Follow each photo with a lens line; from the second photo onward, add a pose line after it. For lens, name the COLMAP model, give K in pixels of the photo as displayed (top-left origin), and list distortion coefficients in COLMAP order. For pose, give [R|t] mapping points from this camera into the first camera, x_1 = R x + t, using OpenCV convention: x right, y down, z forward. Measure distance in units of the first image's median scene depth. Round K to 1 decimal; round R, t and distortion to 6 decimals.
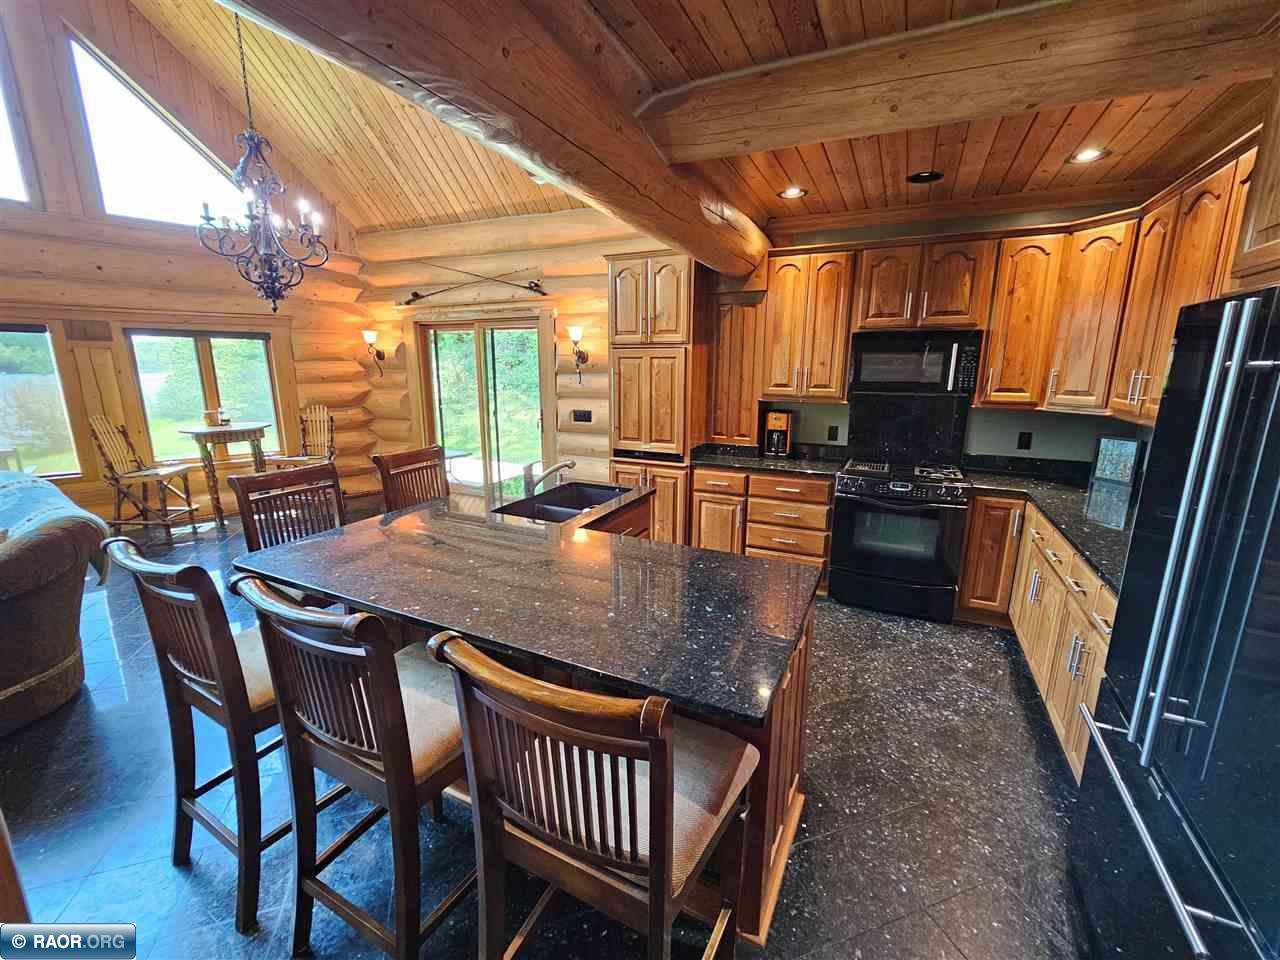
lens RADIAL K [[528.3, 0, 640.2], [0, 528.3, 479.7], [0, 0, 1]] dist [-0.002551, 0.000657]
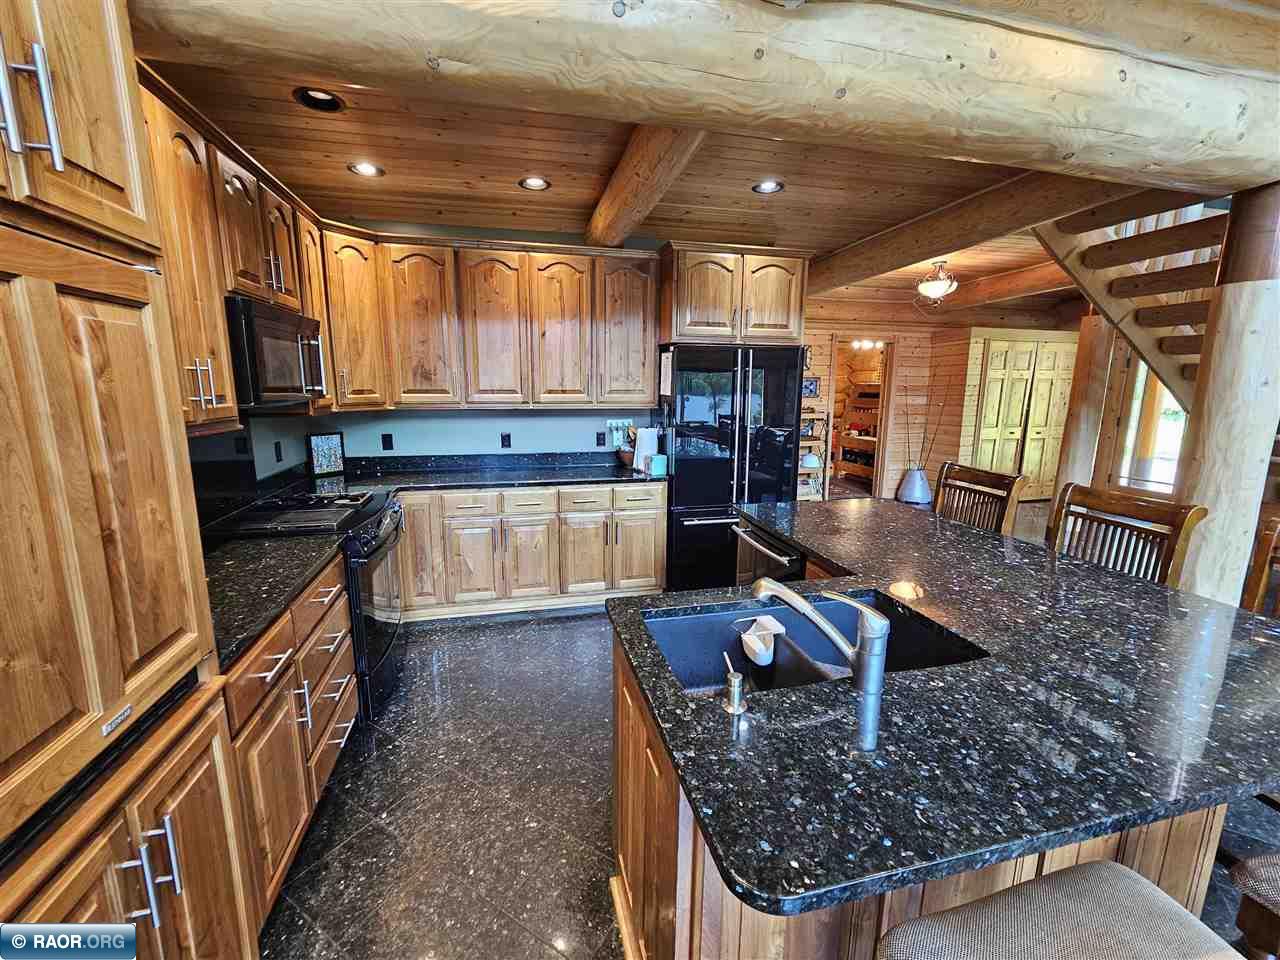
lens RADIAL K [[528.3, 0, 638.0], [0, 528.3, 482.9], [0, 0, 1]] dist [-0.002551, 0.000657]
pose [[-0.645977, -0.150881, 0.748297, -0.292564], [0.153686, 0.934493, 0.321096, -0.206121], [-0.747726, 0.322423, -0.580473, 1.043268]]
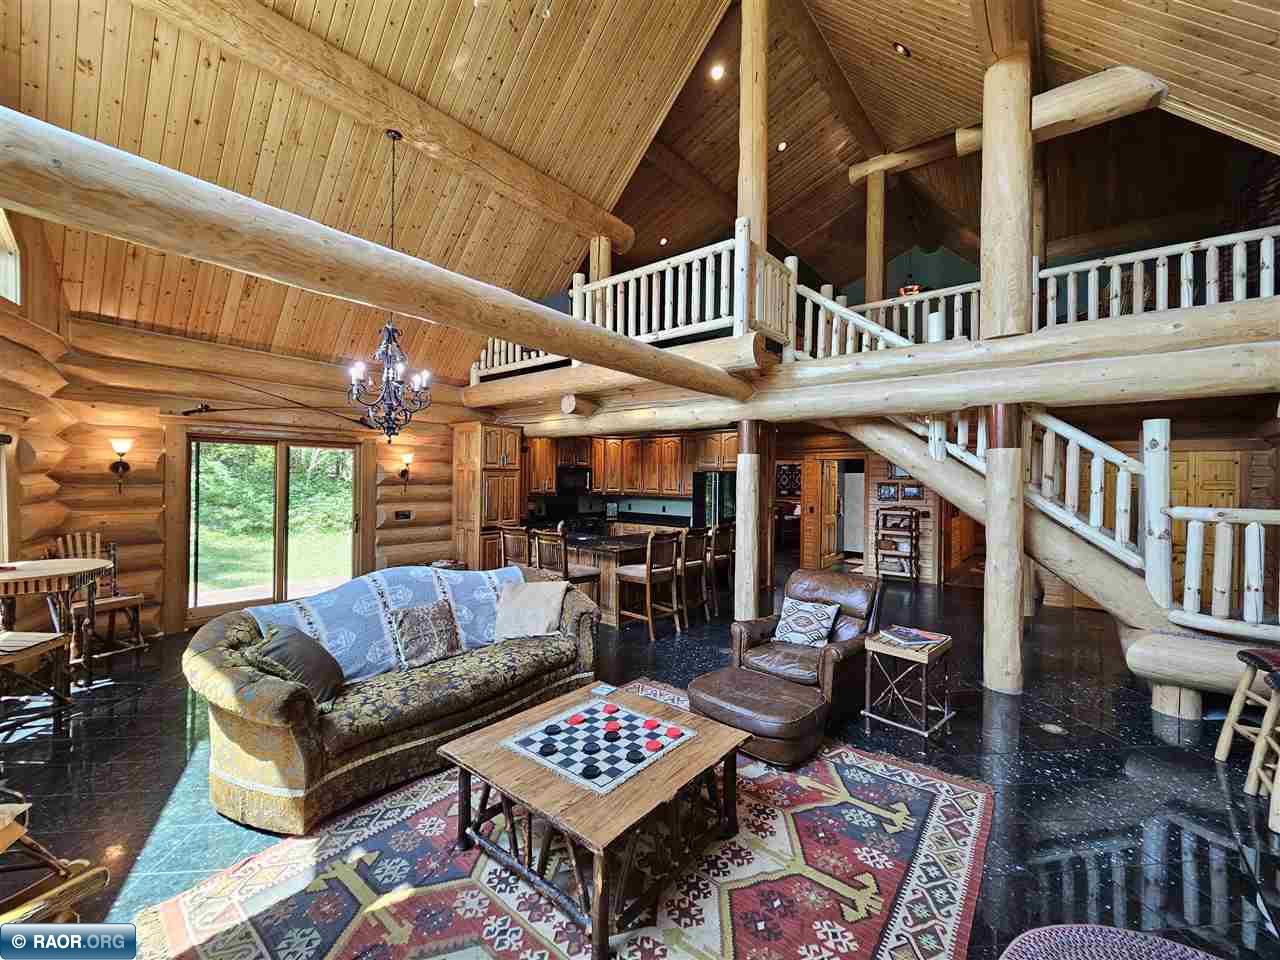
lens RADIAL K [[528.3, 0, 637.5], [0, 528.3, 476.8], [0, 0, 1]] dist [-0.002551, 0.000657]
pose [[0.231330, 0.001482, 0.972874, -1.858417], [0.196261, 0.979368, -0.048159, -0.042687], [-0.952874, 0.202078, 0.226266, 0.102799]]
